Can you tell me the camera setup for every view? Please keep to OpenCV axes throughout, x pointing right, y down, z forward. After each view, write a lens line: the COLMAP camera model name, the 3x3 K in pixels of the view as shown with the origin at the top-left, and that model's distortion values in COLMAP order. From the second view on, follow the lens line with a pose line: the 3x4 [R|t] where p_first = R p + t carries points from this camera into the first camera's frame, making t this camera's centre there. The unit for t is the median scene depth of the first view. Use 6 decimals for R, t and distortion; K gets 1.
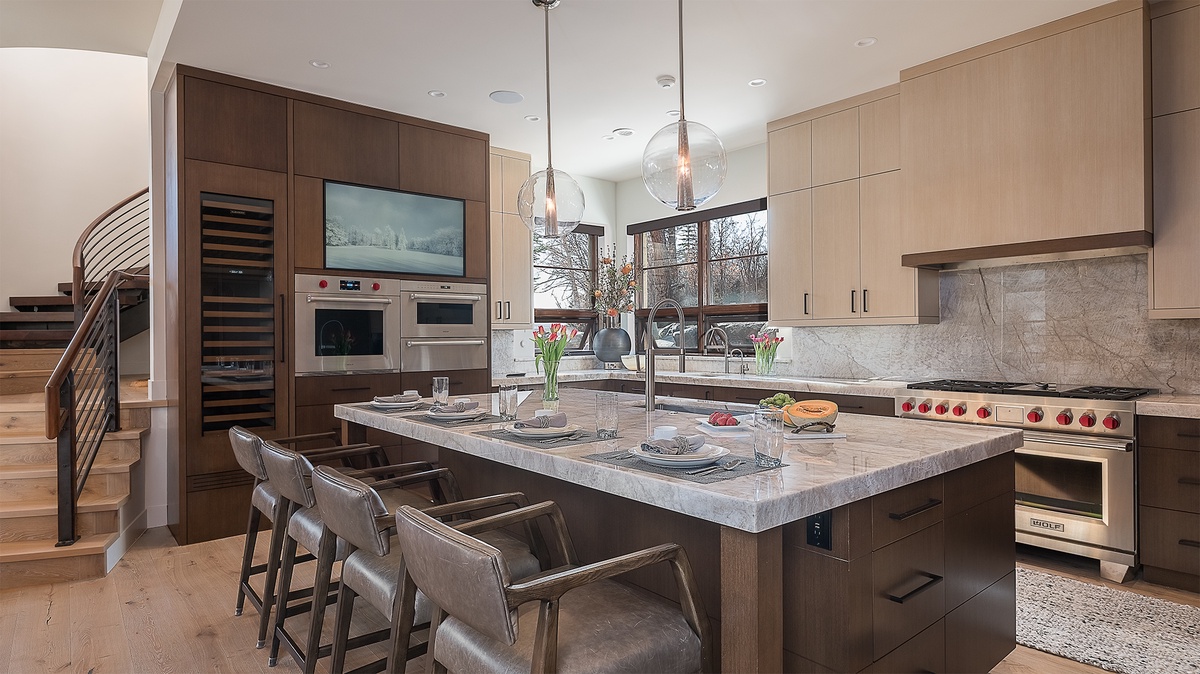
lens RADIAL K [[642.1, 0, 600.0], [0, 642.1, 339.7], [0, 0, 1]] dist [-0.001851, -0.000249]
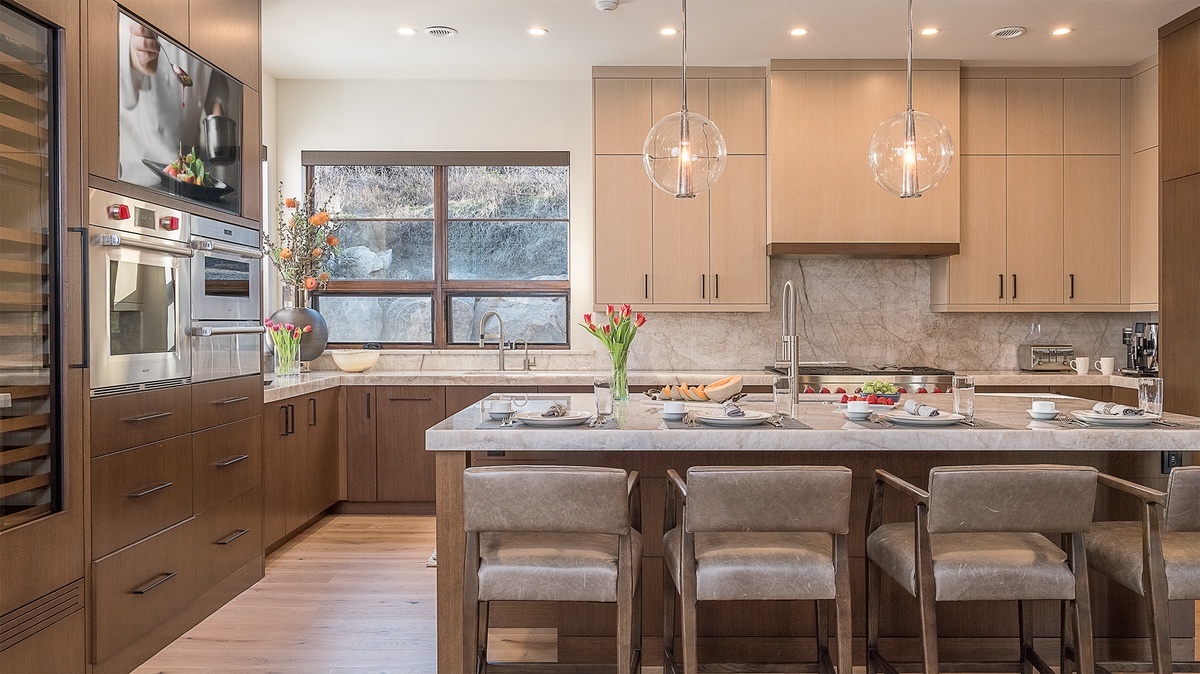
lens RADIAL K [[943.5, 0, 601.2], [0, 943.5, 333.4], [0, 0, 1]] dist [0.001885, 0.000036]
pose [[0.642690, 0.000349, 0.766126, -0.820046], [-0.002329, 0.999996, 0.001498, 0.008088], [-0.766123, -0.002747, 0.642688, 0.248308]]
